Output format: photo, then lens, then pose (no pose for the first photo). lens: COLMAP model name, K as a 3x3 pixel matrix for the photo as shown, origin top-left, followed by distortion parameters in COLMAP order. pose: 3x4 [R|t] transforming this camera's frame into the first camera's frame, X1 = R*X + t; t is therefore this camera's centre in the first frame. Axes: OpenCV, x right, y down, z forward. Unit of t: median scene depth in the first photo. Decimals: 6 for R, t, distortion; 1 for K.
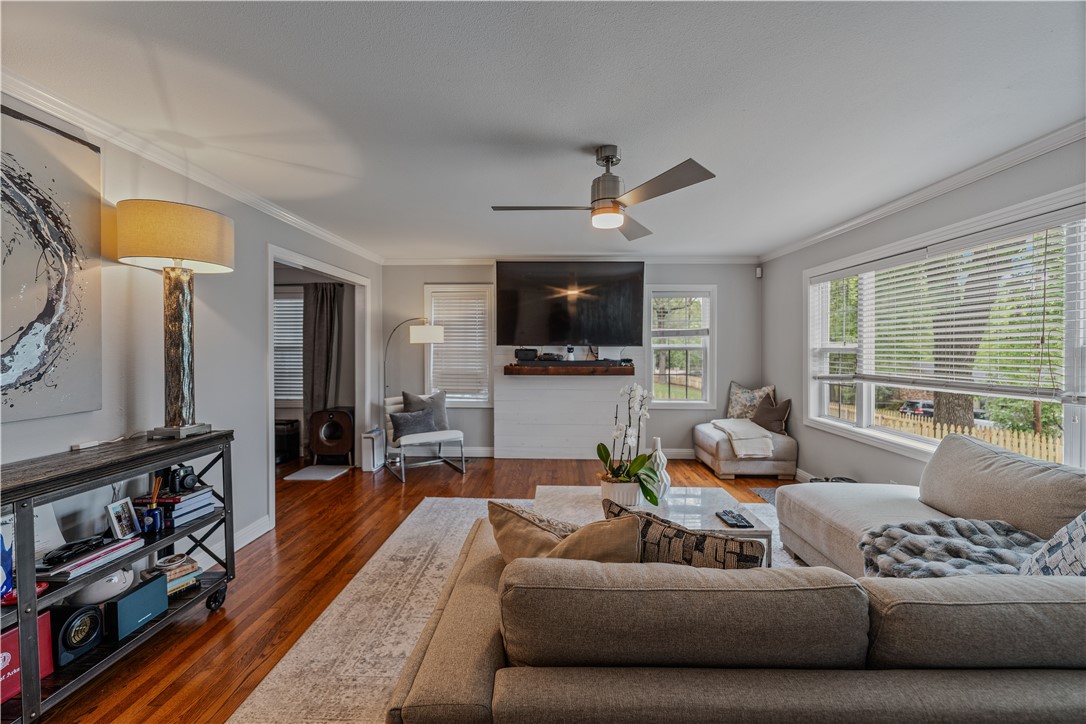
lens RADIAL K [[434.1, 0, 548.4], [0, 434.1, 353.0], [0, 0, 1]] dist [0.004269, -0.001443]
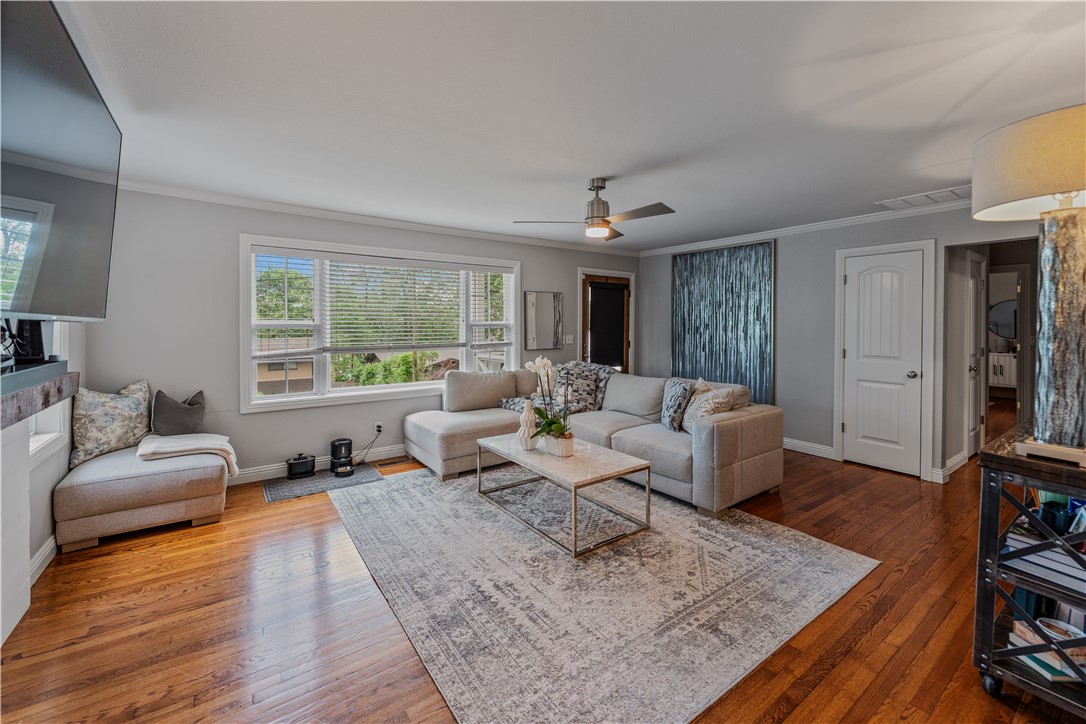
lens RADIAL K [[434.1, 0, 559.2], [0, 434.1, 328.1], [0, 0, 1]] dist [0.004269, -0.001443]
pose [[-0.611901, -0.006119, 0.790911, -0.405577], [0.004155, 0.999931, 0.010951, -0.008064], [-0.790924, 0.009987, -0.611833, 0.904828]]
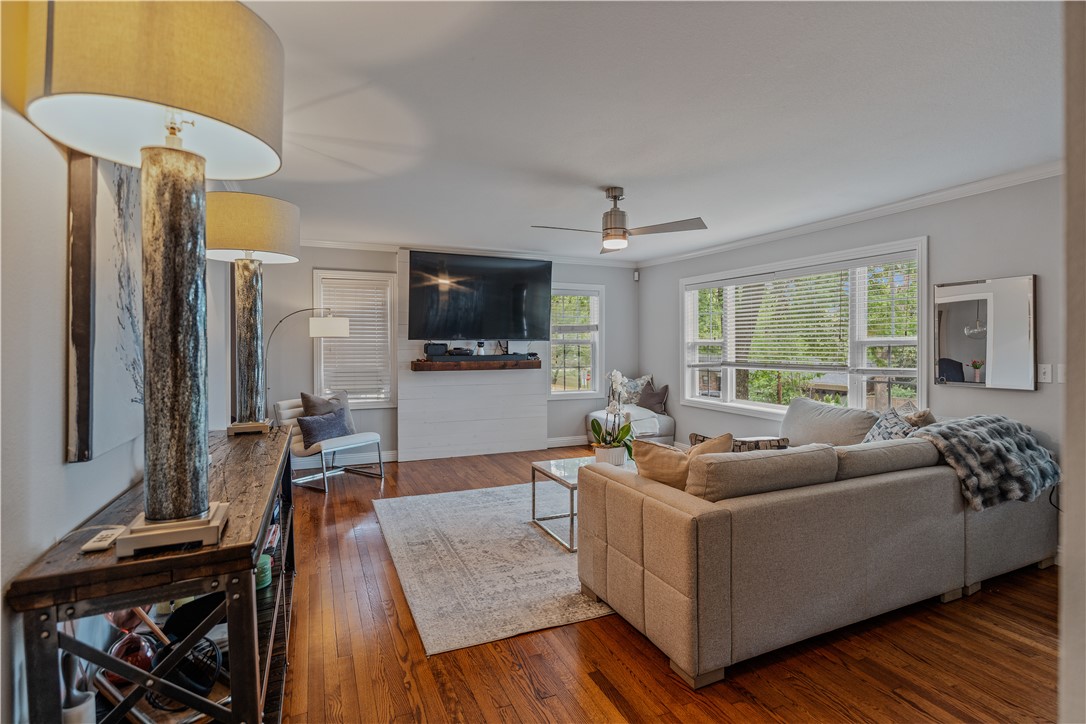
lens RADIAL K [[527.6, 0, 549.4], [0, 527.6, 347.8], [0, 0, 1]] dist [0.003155, -0.000057]
pose [[0.901775, -0.005178, 0.432174, -0.338814], [0.006067, 0.999981, -0.000677, 0.002893], [-0.432163, 0.003232, 0.901790, -0.157793]]
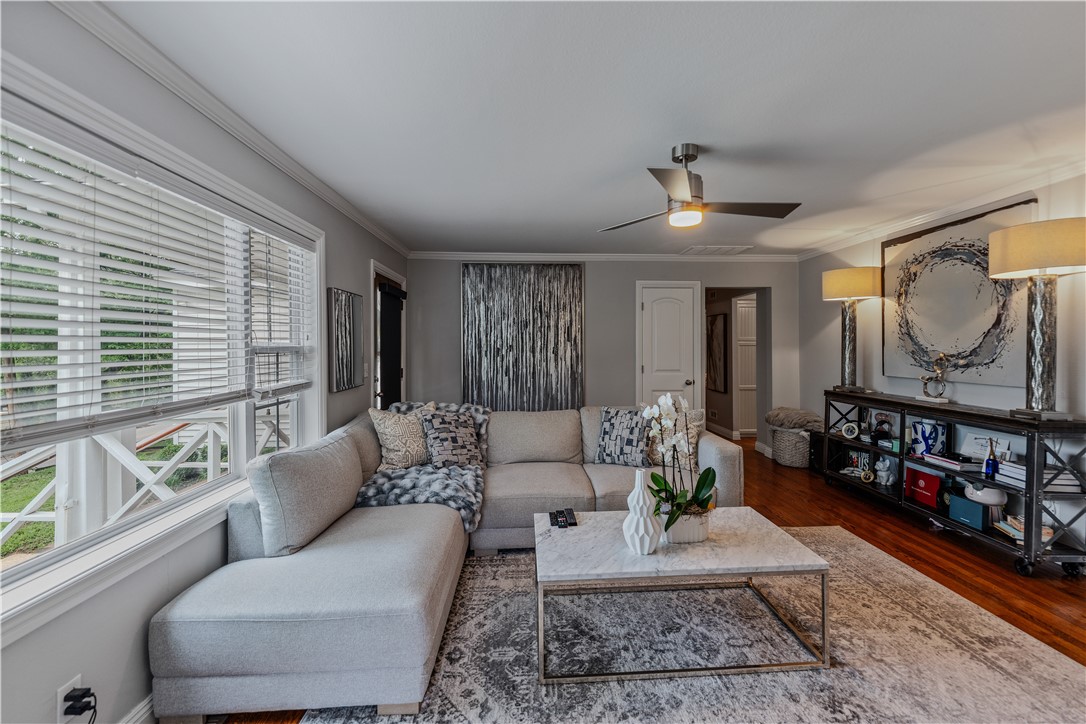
lens RADIAL K [[434.1, 0, 547.6], [0, 434.1, 352.9], [0, 0, 1]] dist [0.004269, -0.001443]
pose [[-0.998145, 0.007688, -0.060389, 0.240884], [0.006335, 0.999725, 0.022564, -0.009228], [0.060546, 0.022140, -0.997920, 0.928270]]
